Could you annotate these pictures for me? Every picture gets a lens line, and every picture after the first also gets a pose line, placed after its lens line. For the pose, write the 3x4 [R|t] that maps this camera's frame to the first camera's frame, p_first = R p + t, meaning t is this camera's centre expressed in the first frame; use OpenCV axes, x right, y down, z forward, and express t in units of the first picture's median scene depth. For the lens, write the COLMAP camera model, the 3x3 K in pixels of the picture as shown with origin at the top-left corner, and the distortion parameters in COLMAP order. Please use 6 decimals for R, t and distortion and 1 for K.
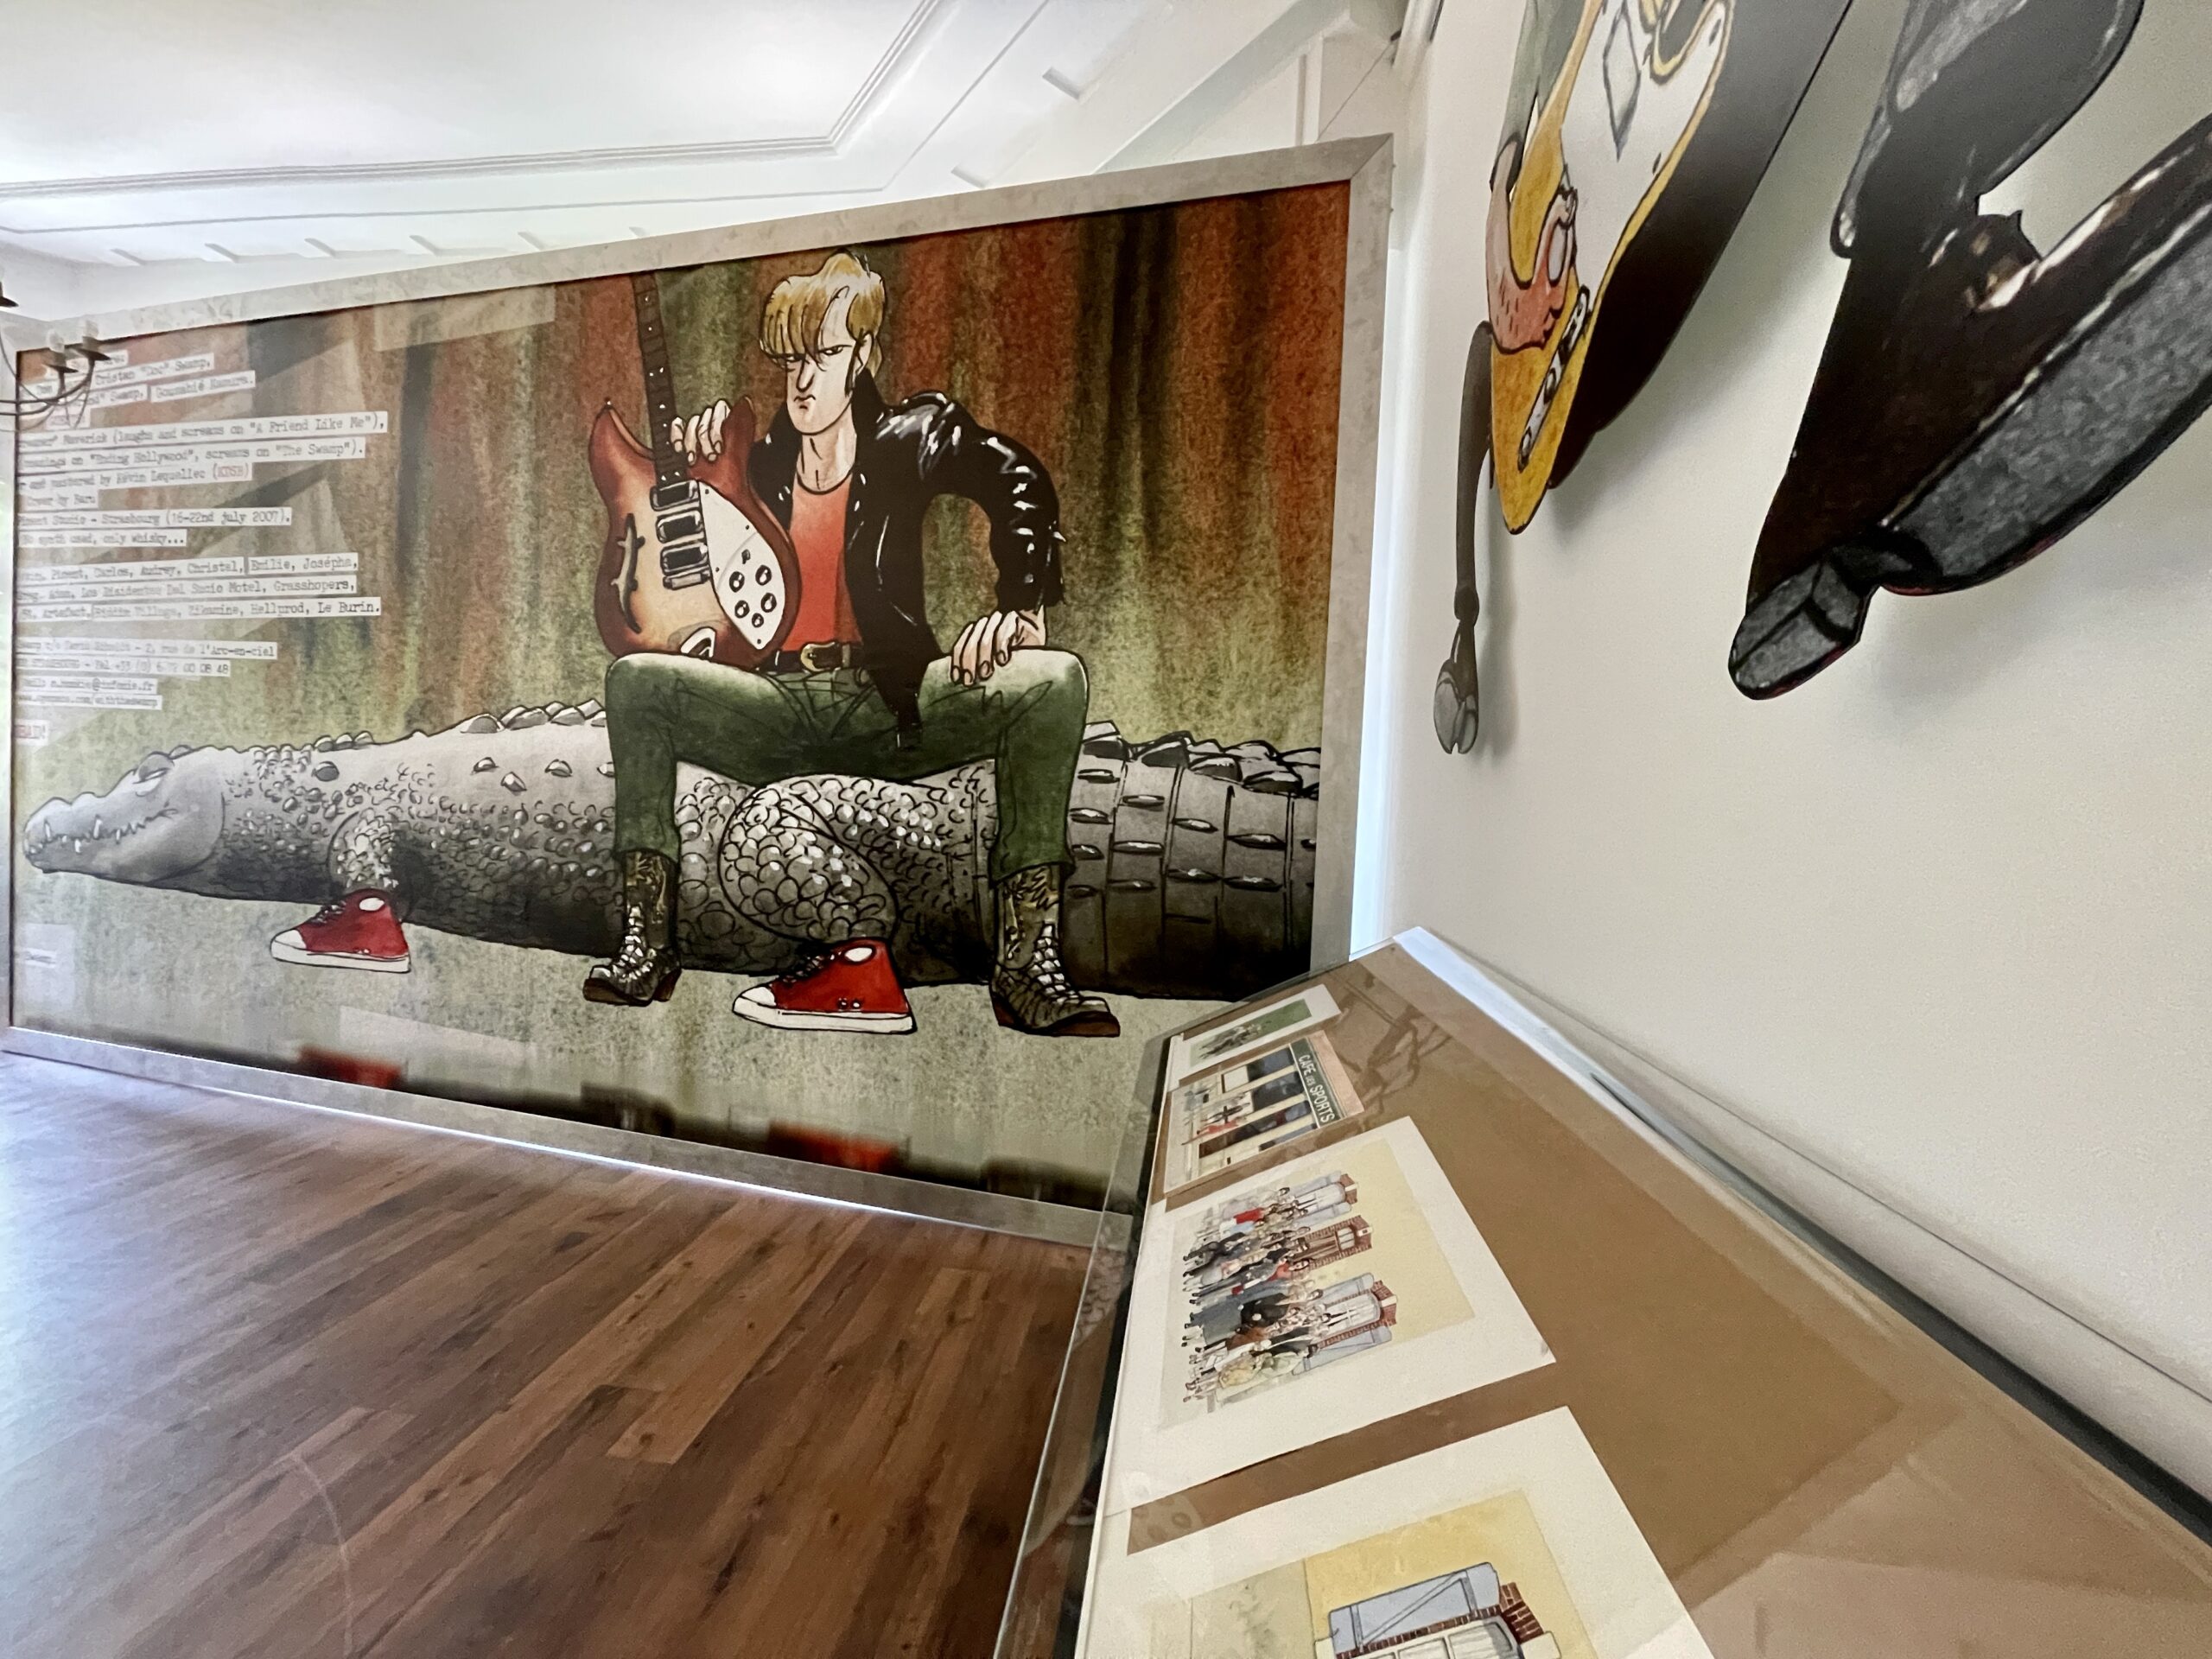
lens RADIAL K [[876.8, 0, 1106.0], [0, 876.8, 829.5], [0, 0, 1]] dist [-0.011449, -0.000310]
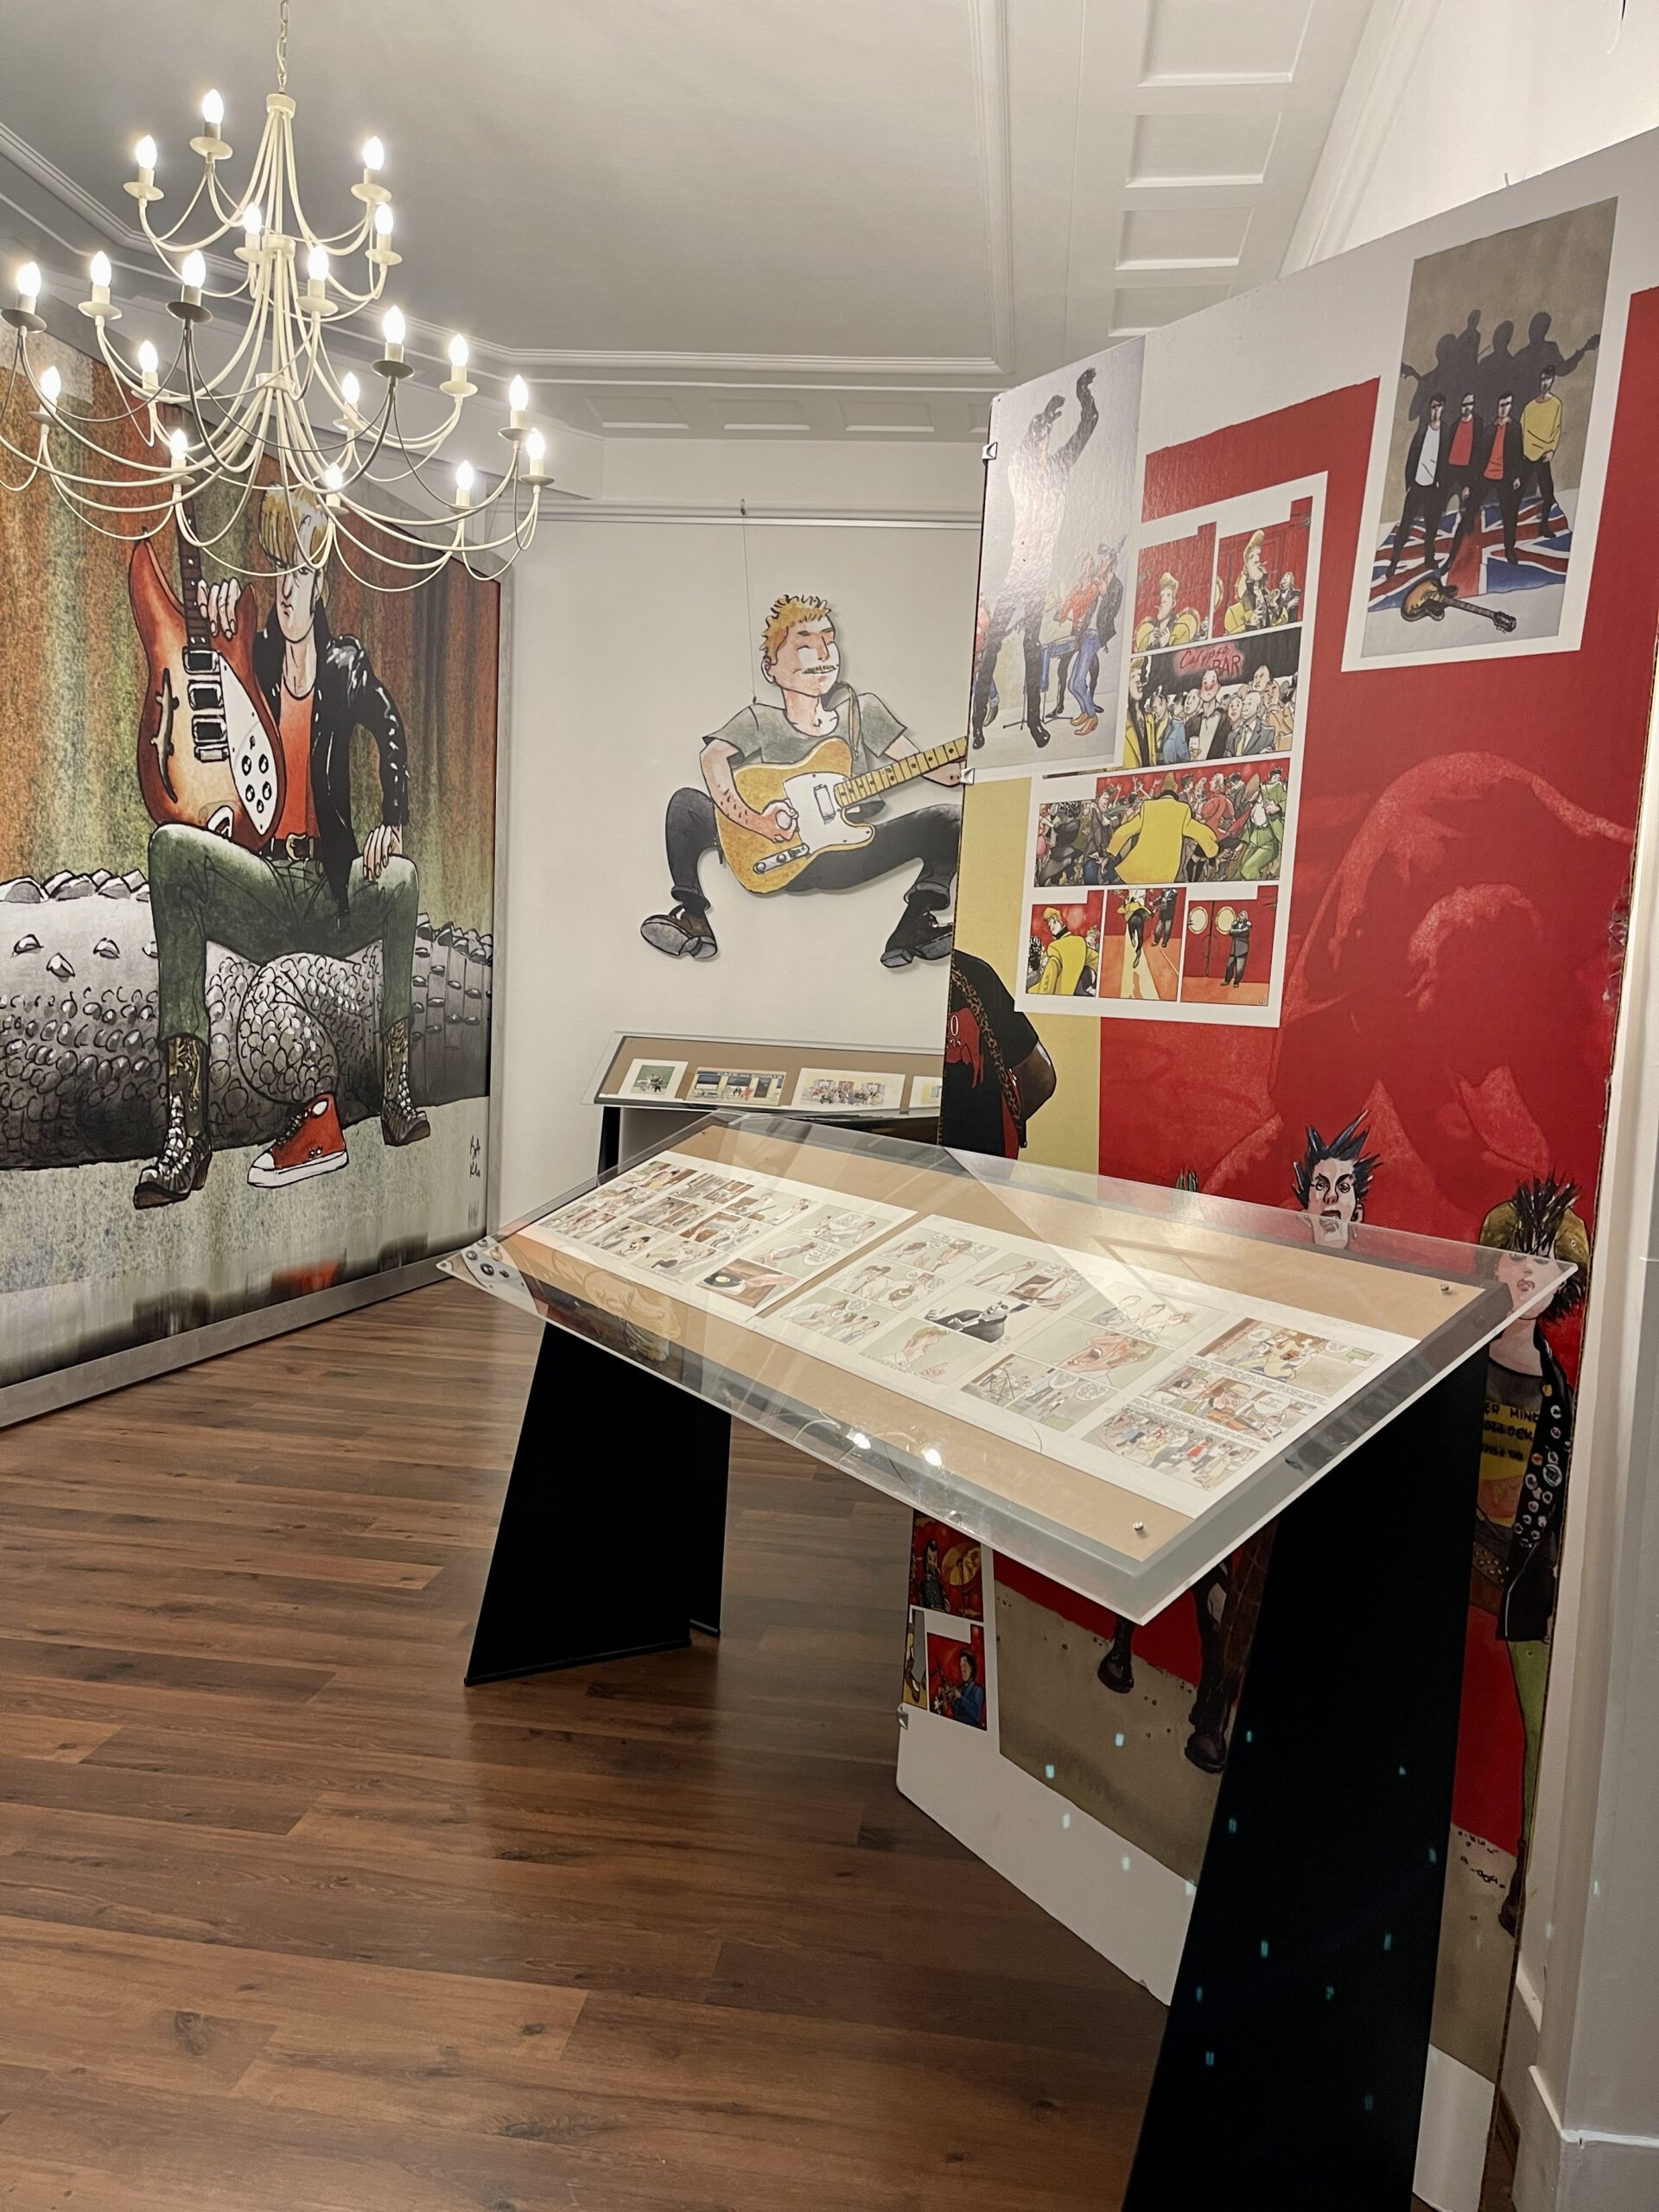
lens RADIAL K [[1623.5, 0, 829.5], [0, 1623.5, 1106.0], [0, 0, 1]] dist [0.071509, -0.112671]
pose [[0.006324, -0.118803, 0.992898, -2.345083], [-0.005292, 0.992900, 0.118837, -0.117013], [-0.999966, -0.006006, 0.005650, 0.298853]]
